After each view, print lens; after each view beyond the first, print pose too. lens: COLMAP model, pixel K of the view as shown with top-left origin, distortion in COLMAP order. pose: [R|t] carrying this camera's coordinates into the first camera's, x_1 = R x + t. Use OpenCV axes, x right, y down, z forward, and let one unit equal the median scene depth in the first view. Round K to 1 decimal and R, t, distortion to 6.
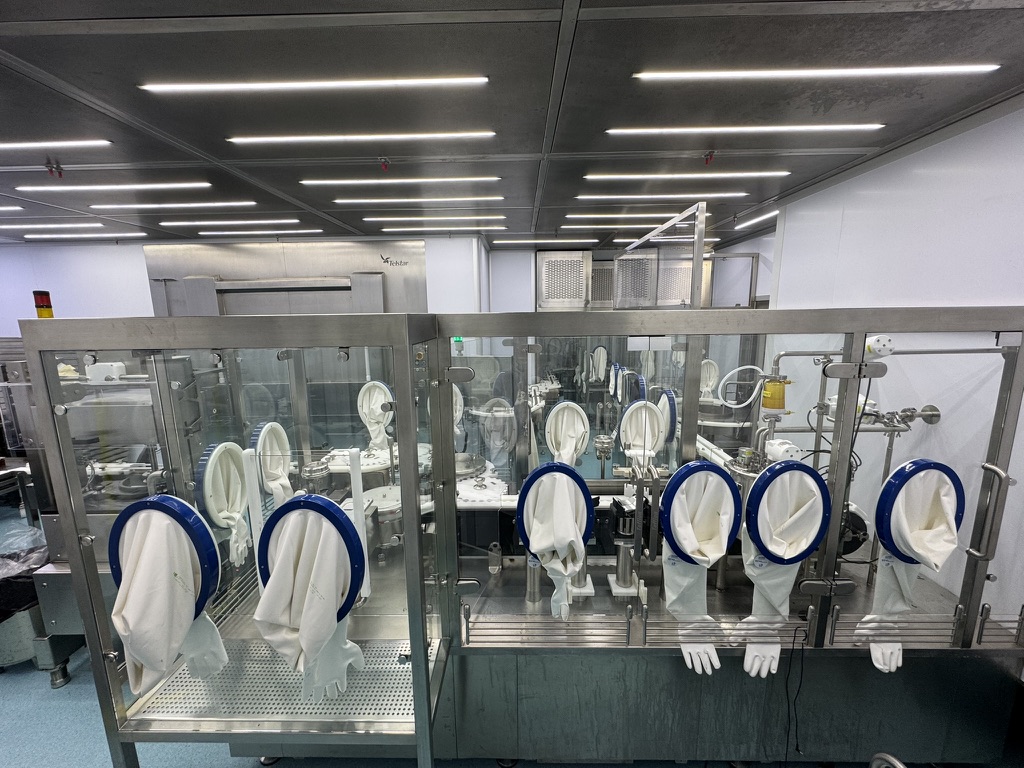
lens RADIAL K [[409.2, 0, 512.0], [0, 409.2, 384.0], [0, 0, 1]] dist [-0.000604, -0.000208]
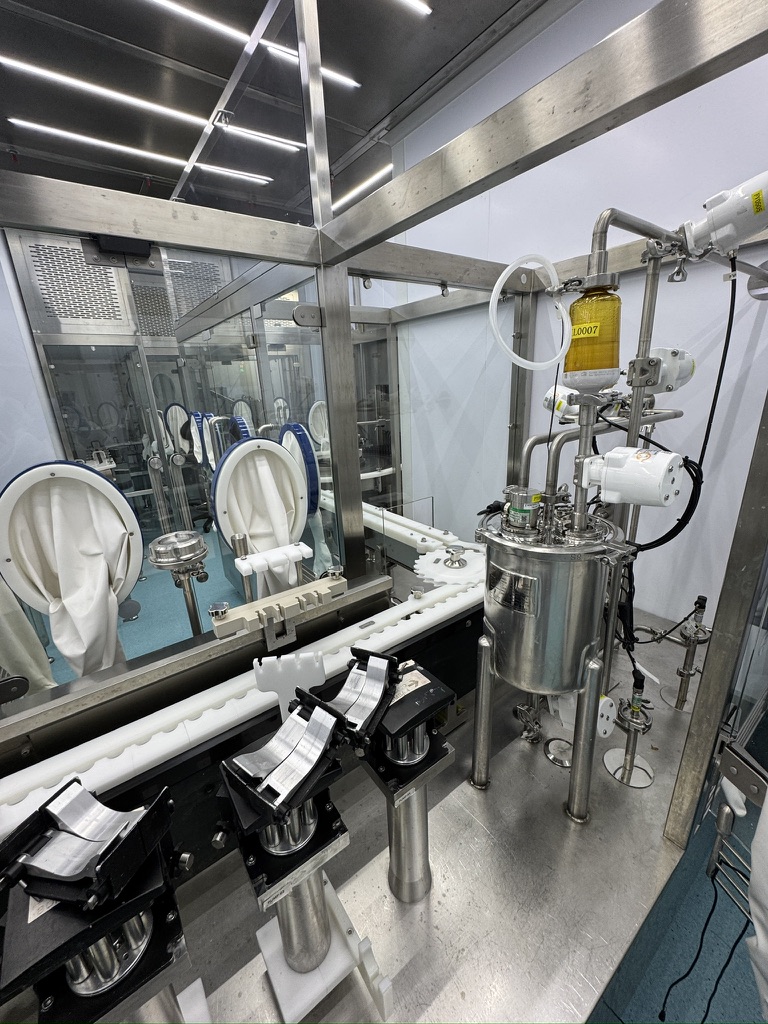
lens RADIAL K [[409.2, 0, 384.2], [0, 409.2, 509.5], [0, 0, 1]] dist [-0.000604, -0.000208]
pose [[0.791726, -0.204650, 0.575576, 0.149908], [0.138648, 0.977825, 0.156956, 0.064335], [-0.594934, -0.044464, 0.802544, 0.522508]]
